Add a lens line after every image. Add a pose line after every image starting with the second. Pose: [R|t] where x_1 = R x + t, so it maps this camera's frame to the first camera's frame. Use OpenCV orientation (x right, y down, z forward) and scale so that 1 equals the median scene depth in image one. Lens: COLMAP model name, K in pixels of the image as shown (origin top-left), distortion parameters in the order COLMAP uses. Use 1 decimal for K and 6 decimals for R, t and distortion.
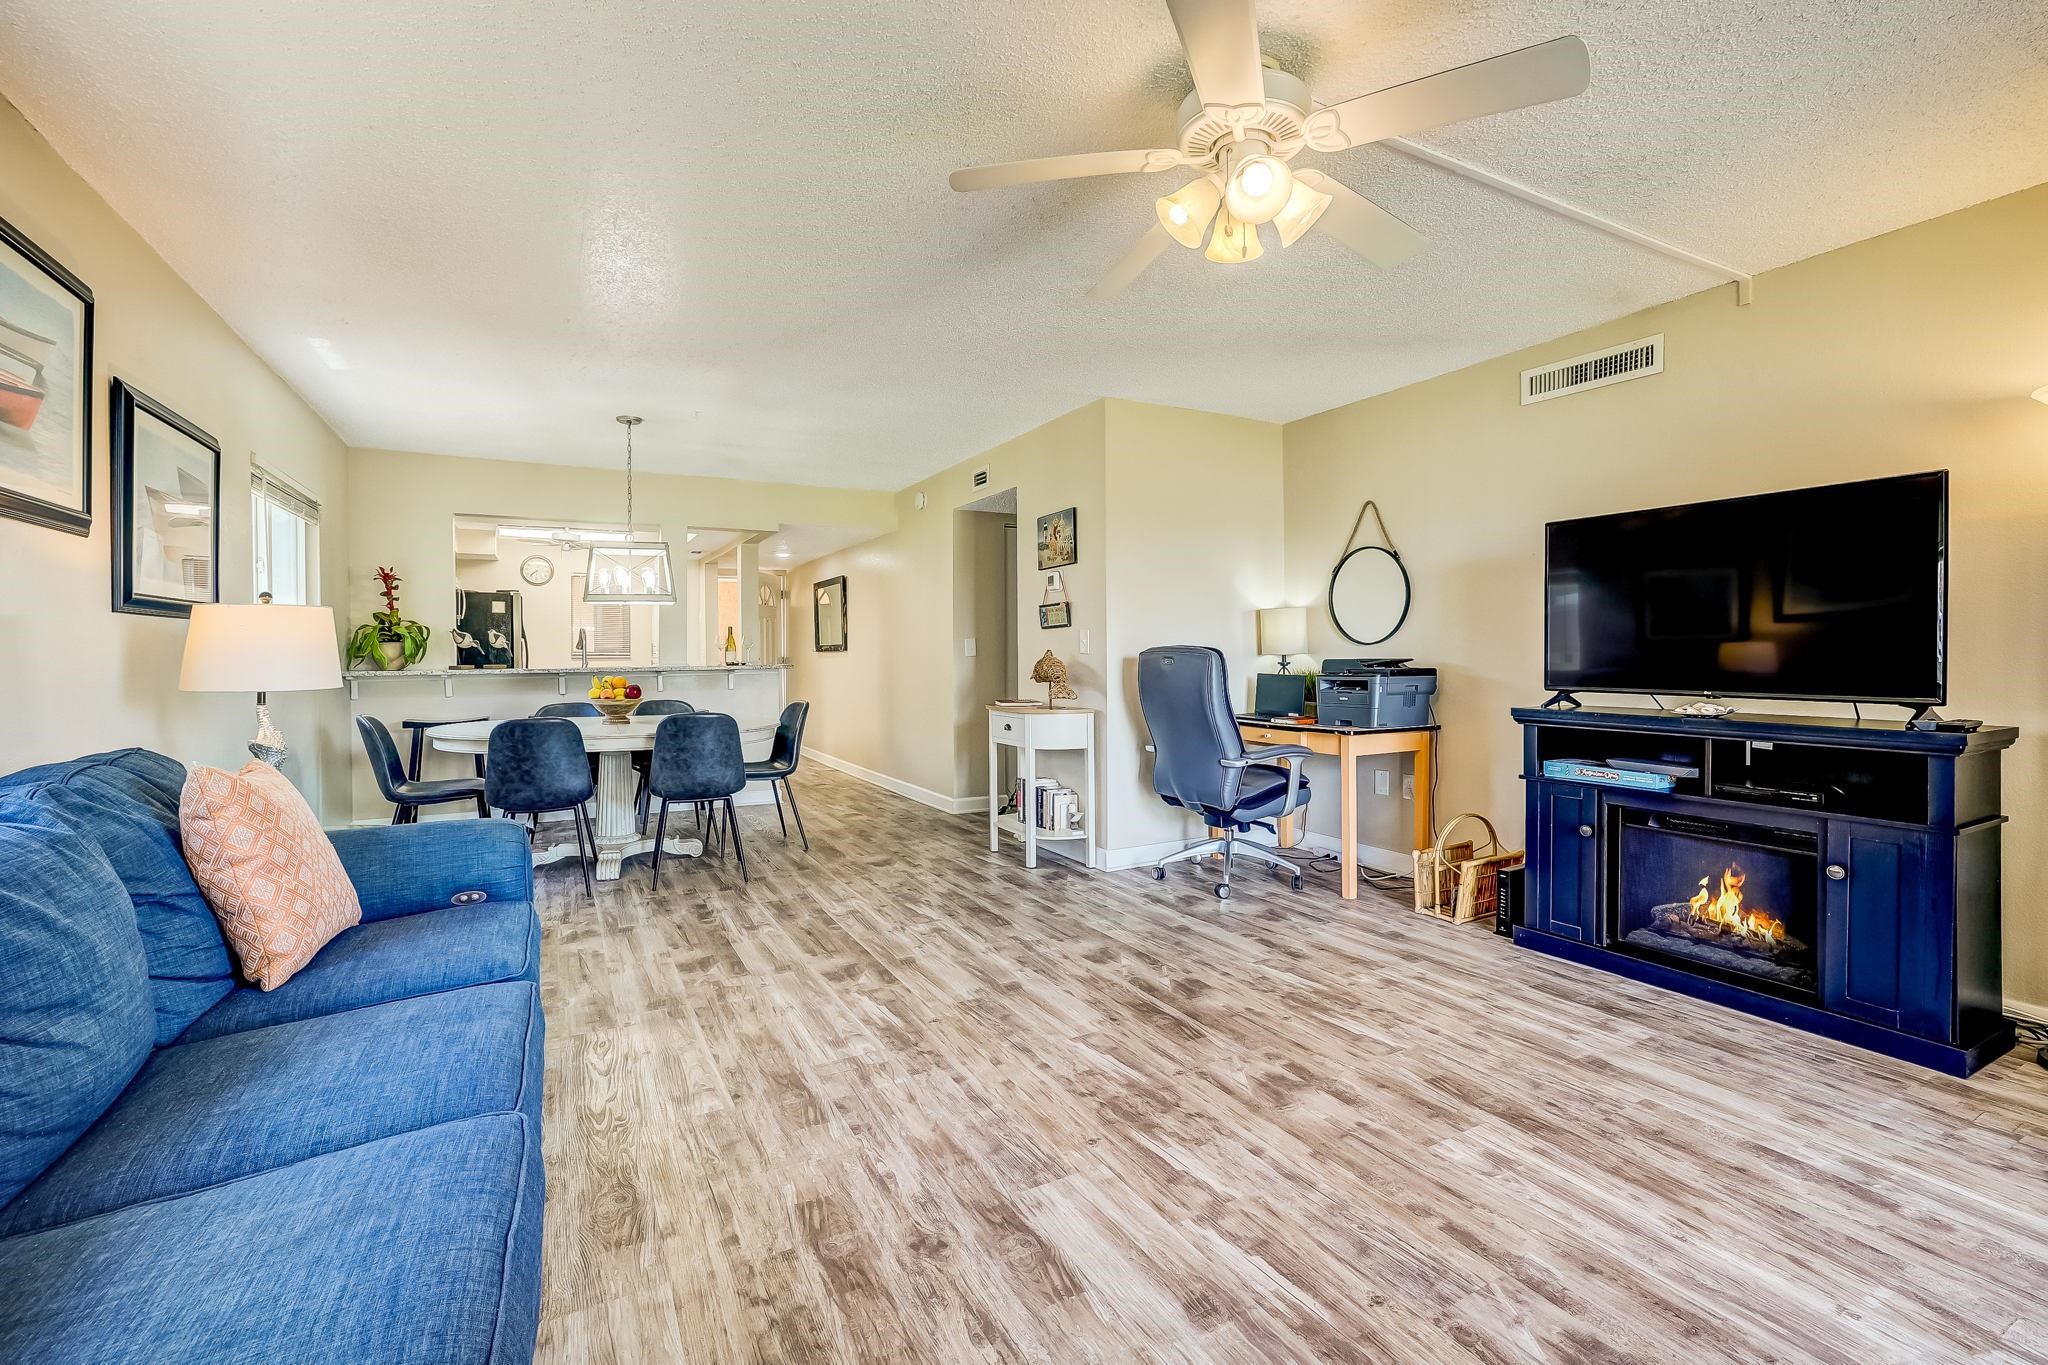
lens RADIAL K [[880.1, 0, 1014.7], [0, 880.1, 672.6], [0, 0, 1]] dist [-0.013485, 0.004397]
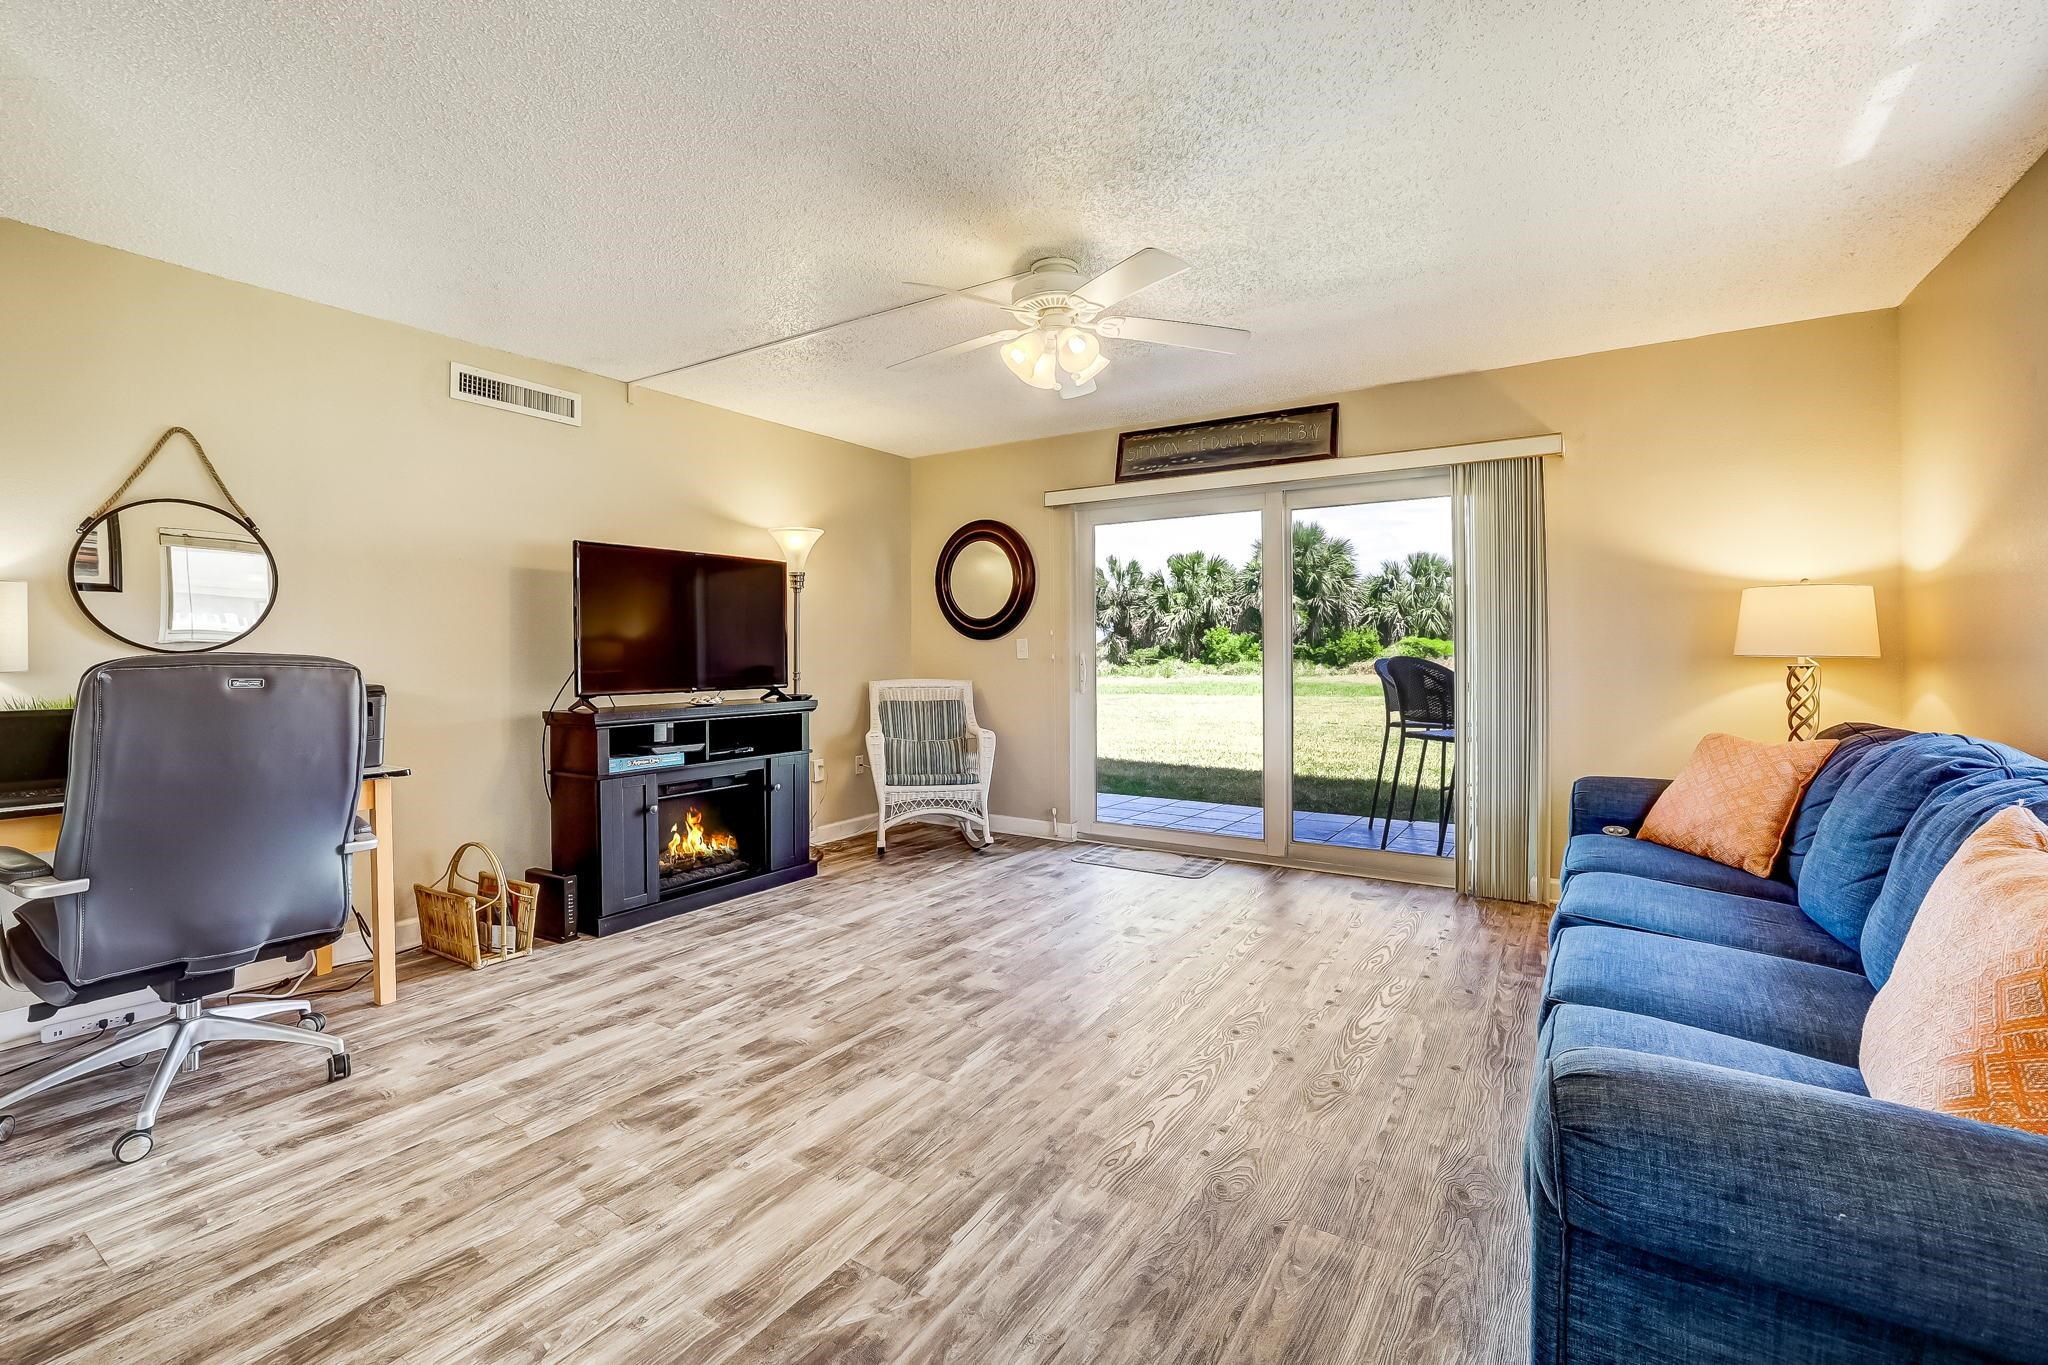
lens RADIAL K [[880.1, 0, 1020.0], [0, 880.1, 660.9], [0, 0, 1]] dist [-0.013485, 0.004397]
pose [[-0.476140, 0.001804, 0.879367, -0.691949], [0.030097, 0.999445, 0.014245, -0.025919], [-0.878854, 0.033249, -0.475931, 1.209590]]
